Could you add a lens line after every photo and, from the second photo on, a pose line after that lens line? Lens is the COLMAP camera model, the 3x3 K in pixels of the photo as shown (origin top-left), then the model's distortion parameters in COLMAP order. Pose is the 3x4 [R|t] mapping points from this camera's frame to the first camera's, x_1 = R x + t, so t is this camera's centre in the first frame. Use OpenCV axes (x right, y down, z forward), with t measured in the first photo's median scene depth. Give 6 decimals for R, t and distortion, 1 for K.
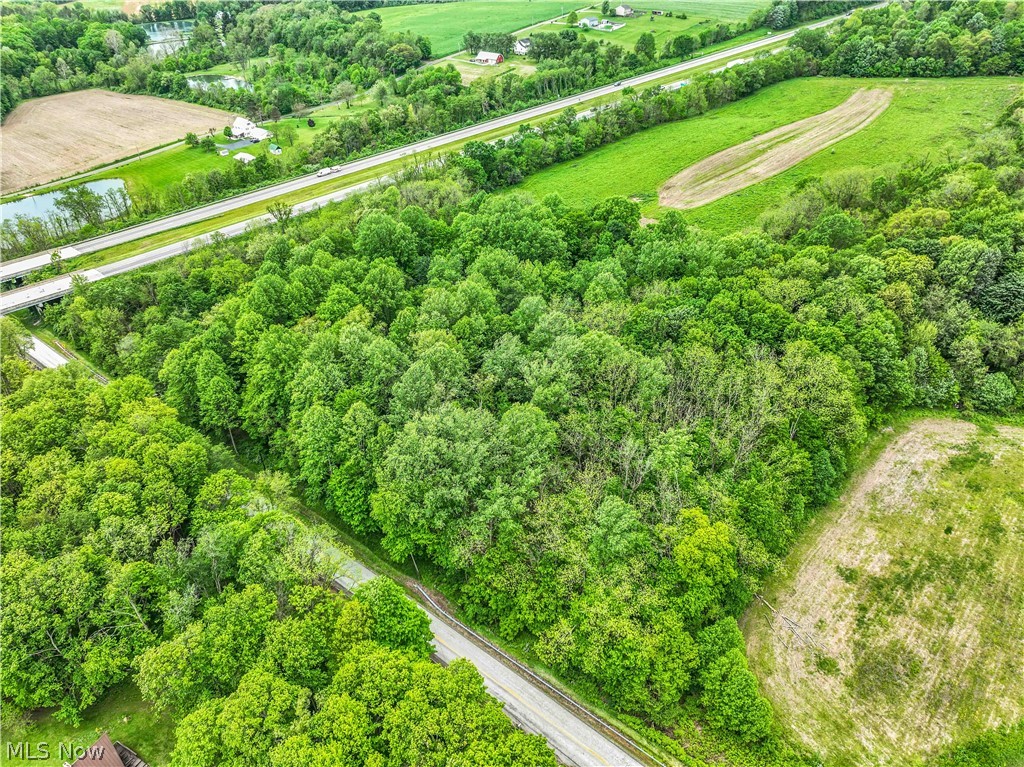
lens RADIAL K [[733.5, 0, 512.0], [0, 733.5, 383.5], [0, 0, 1]] dist [-0.009795, 0.027289]
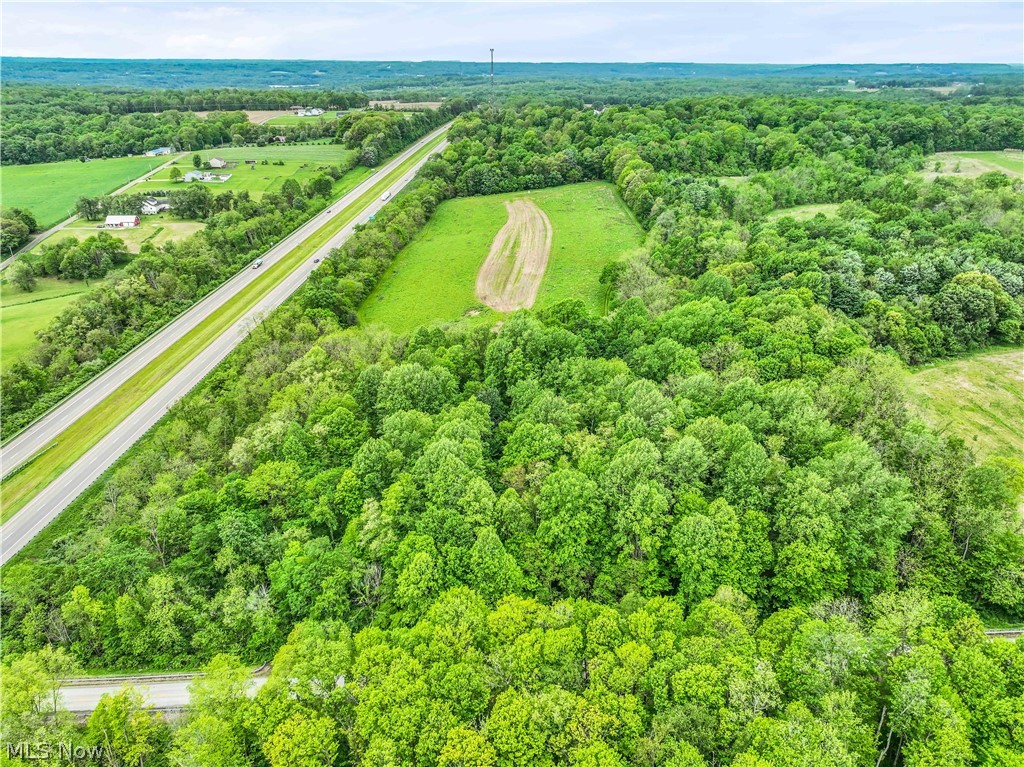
lens RADIAL K [[733.5, 0, 512.0], [0, 733.5, 383.5], [0, 0, 1]] dist [-0.009795, 0.027289]
pose [[0.750536, -0.262478, 0.606466, -0.668283], [0.361452, 0.931341, -0.044233, -0.119916], [-0.553217, 0.252406, 0.793878, 0.190043]]
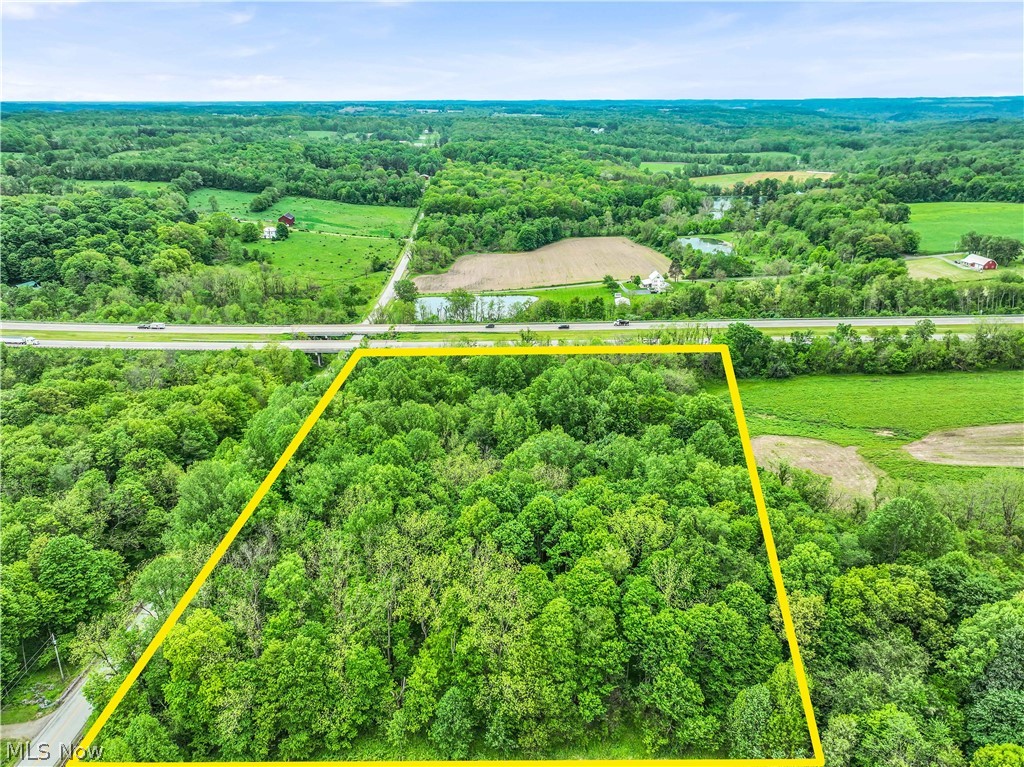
lens RADIAL K [[733.5, 0, 512.0], [0, 733.5, 383.5], [0, 0, 1]] dist [-0.009795, 0.027289]
pose [[0.656413, 0.270647, -0.704182, 0.631167], [-0.413655, 0.909724, -0.035949, -0.146367], [0.630882, 0.314885, 0.709109, 0.231173]]
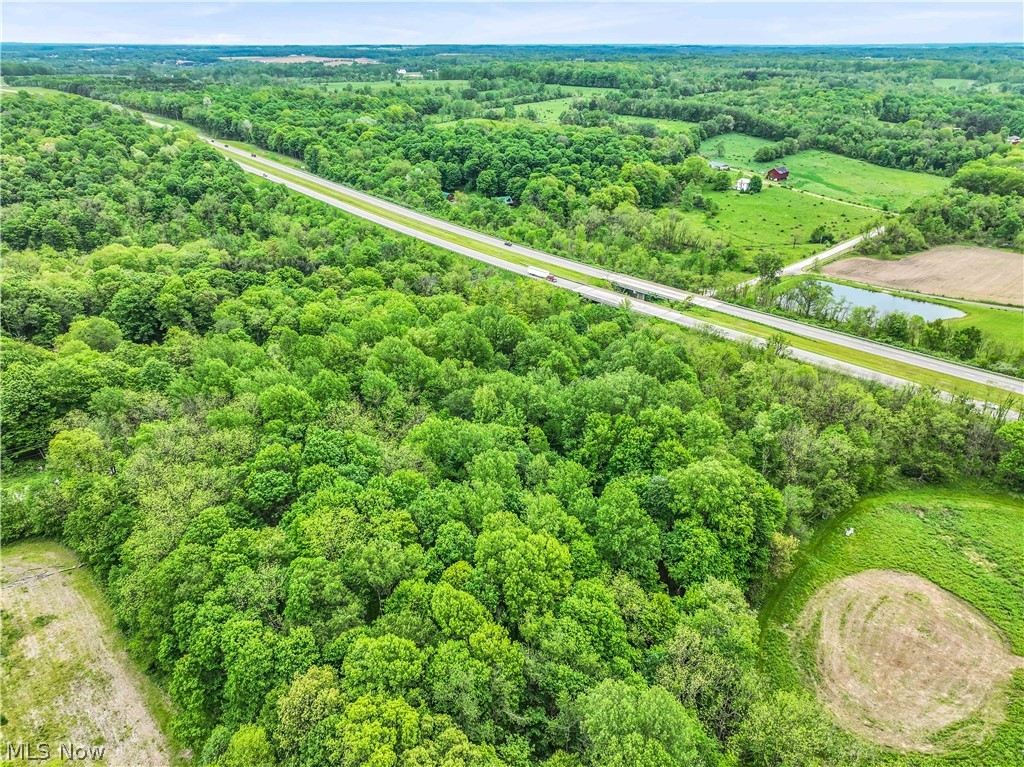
lens RADIAL K [[733.5, 0, 512.0], [0, 733.5, 383.5], [0, 0, 1]] dist [-0.009795, 0.027289]
pose [[-0.104104, 0.419266, -0.901875, 0.733617], [-0.550516, 0.730924, 0.403340, -0.482848], [0.828308, 0.538486, 0.154720, 0.738525]]
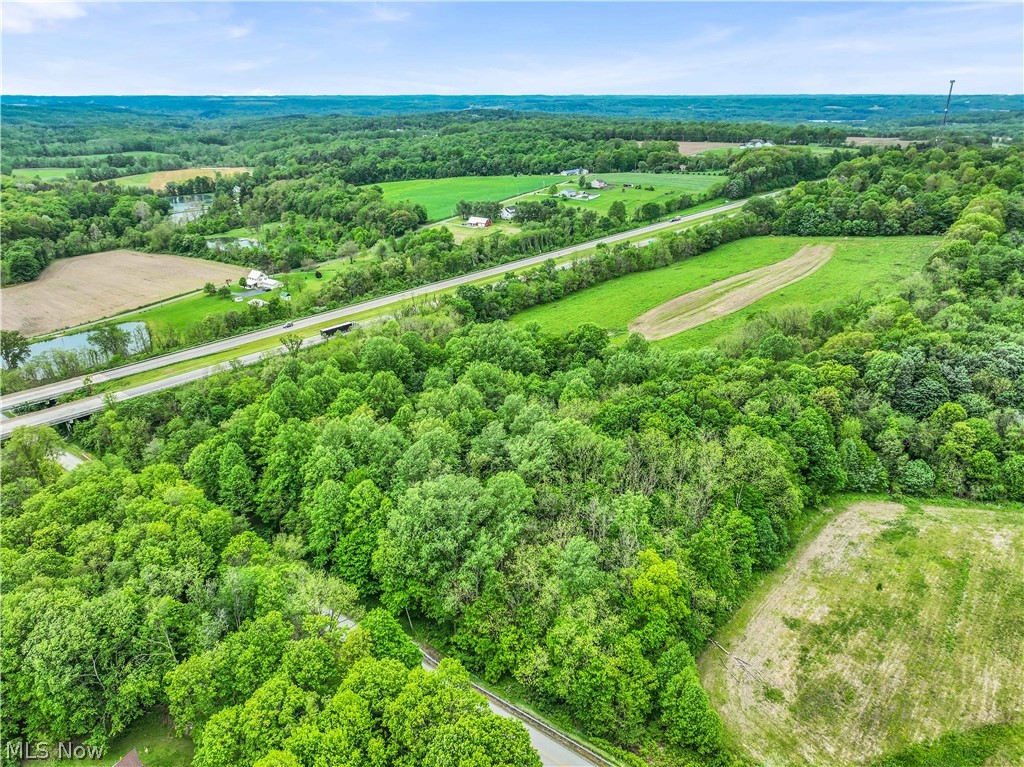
lens RADIAL K [[733.5, 0, 512.0], [0, 733.5, 383.5], [0, 0, 1]] dist [-0.009795, 0.027289]
pose [[0.999891, -0.004611, 0.013991, 0.006594], [0.007442, 0.977761, -0.209588, 0.080871], [-0.012714, 0.209670, 0.977690, -0.110390]]
